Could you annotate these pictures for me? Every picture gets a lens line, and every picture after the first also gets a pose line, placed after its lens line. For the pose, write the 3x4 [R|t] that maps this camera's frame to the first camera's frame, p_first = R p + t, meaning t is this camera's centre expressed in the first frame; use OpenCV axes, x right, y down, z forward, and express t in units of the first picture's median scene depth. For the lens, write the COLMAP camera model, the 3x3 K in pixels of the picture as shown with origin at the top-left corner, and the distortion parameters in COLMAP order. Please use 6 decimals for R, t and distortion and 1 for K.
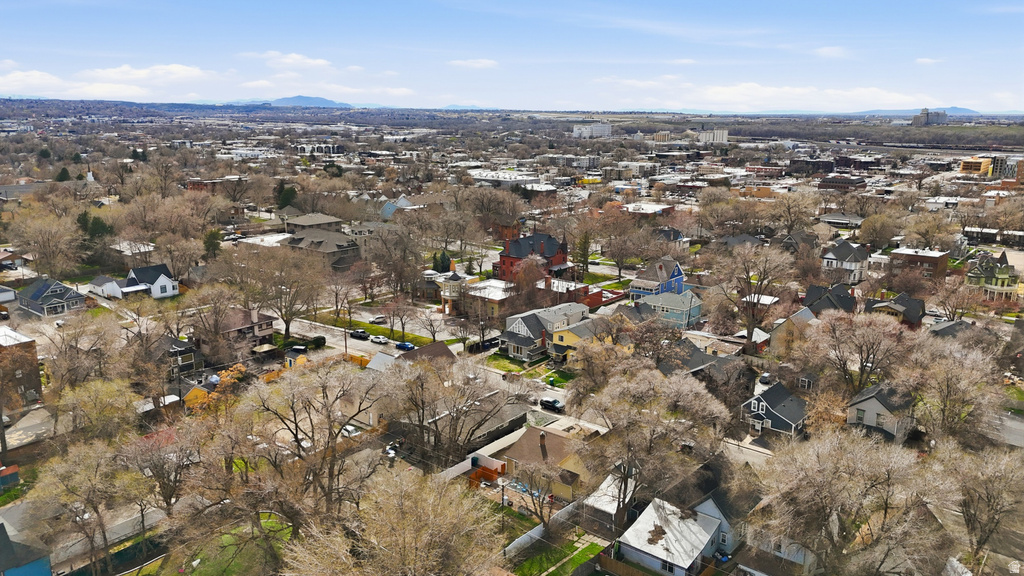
lens RADIAL K [[752.2, 0, 514.4], [0, 752.2, 289.1], [0, 0, 1]] dist [0.052607, -0.032710]
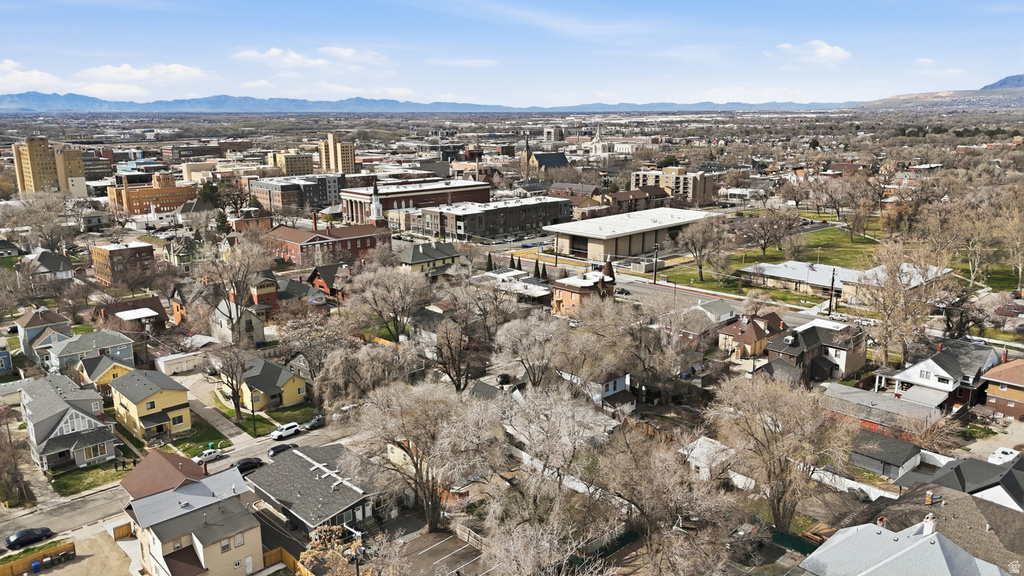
lens RADIAL K [[752.2, 0, 513.6], [0, 752.2, 290.2], [0, 0, 1]] dist [0.052607, -0.032710]
pose [[0.116766, -0.234557, 0.965064, -0.419214], [0.230410, 0.951597, 0.203406, -0.080779], [-0.966063, 0.198609, 0.165159, 0.337156]]
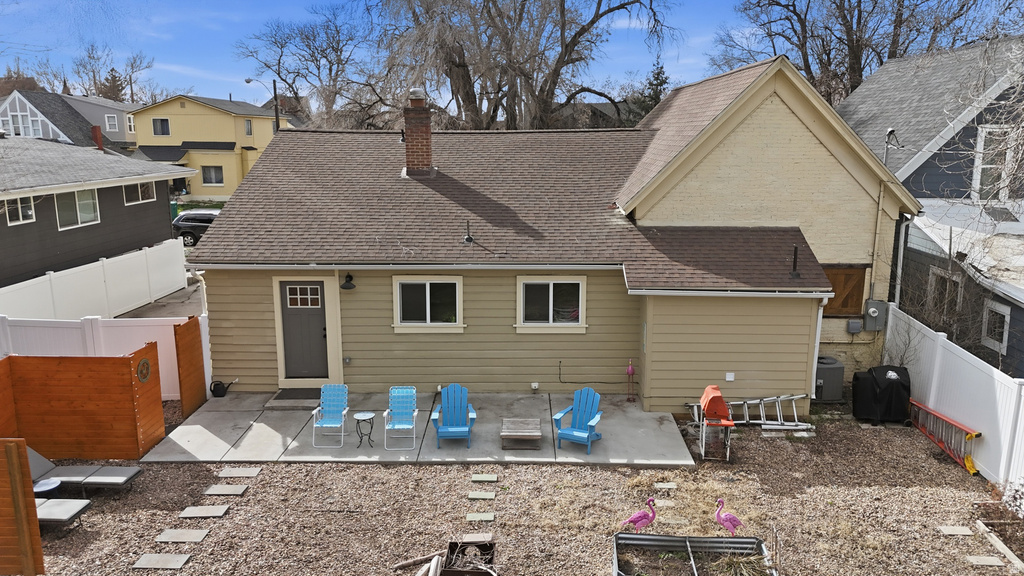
lens RADIAL K [[752.2, 0, 510.0], [0, 752.2, 288.8], [0, 0, 1]] dist [0.052607, -0.032710]
pose [[0.793232, -0.128698, 0.595164, -0.024501], [0.141304, 0.989633, 0.025669, 0.109306], [-0.592297, 0.063738, 0.803195, 0.409591]]
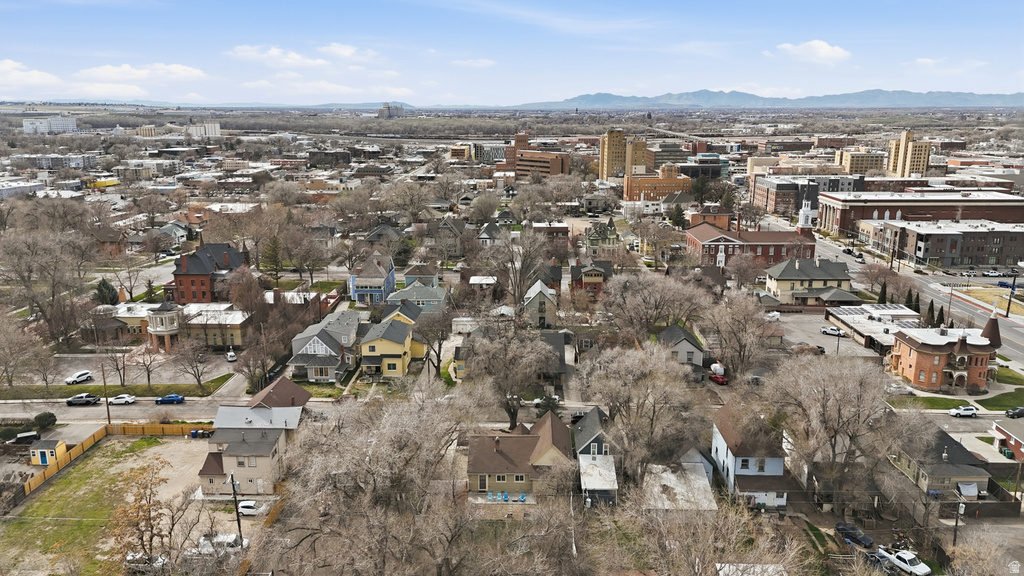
lens RADIAL K [[752.2, 0, 515.8], [0, 752.2, 284.9], [0, 0, 1]] dist [0.052607, -0.032710]
pose [[0.787797, -0.144708, 0.598695, -0.236403], [0.142438, 0.988464, 0.051489, -0.024423], [-0.599239, 0.044714, 0.799321, 0.097480]]
